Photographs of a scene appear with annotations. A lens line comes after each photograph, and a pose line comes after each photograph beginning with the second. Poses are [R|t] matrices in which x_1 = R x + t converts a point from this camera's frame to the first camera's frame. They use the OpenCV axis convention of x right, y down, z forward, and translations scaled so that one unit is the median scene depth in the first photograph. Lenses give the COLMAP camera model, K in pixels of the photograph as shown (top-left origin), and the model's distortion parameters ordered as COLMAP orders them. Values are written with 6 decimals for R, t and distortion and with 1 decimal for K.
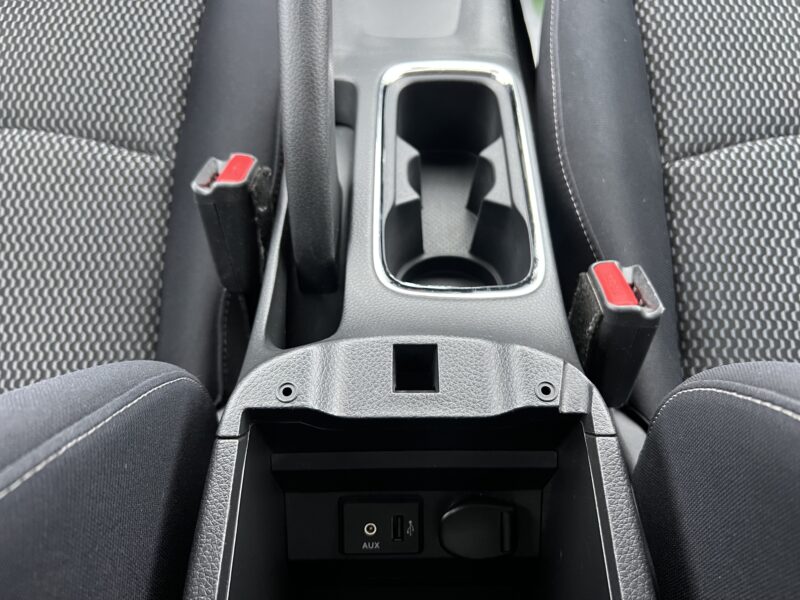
lens RADIAL K [[607.7, 0, 405.7], [0, 607.7, 294.3], [0, 0, 1]] dist [0.042650, -0.048027]
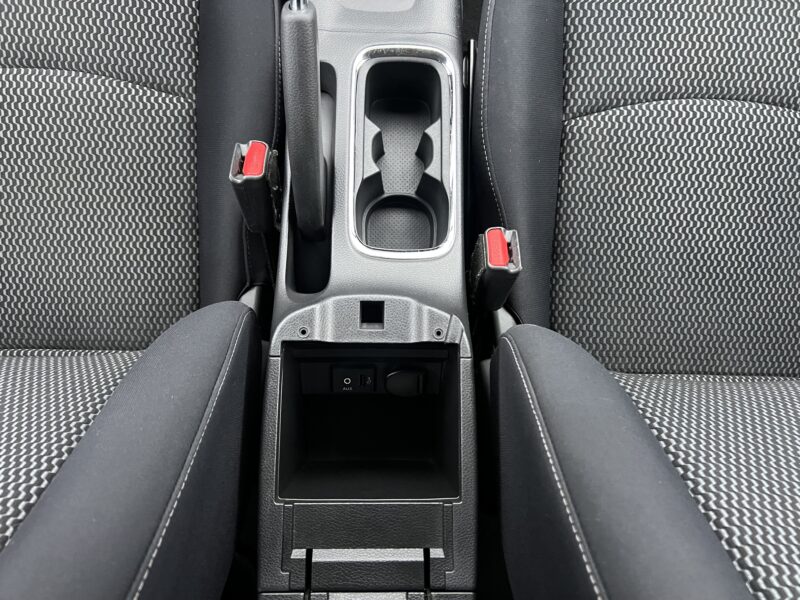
lens RADIAL K [[607.7, 0, 397.3], [0, 607.7, 297.5], [0, 0, 1]] dist [0.042650, -0.048027]
pose [[0.999375, 0.019095, 0.029752, 0.029111], [-0.029238, 0.919510, 0.391979, -0.495877], [-0.019873, -0.392604, 0.919493, -0.511717]]
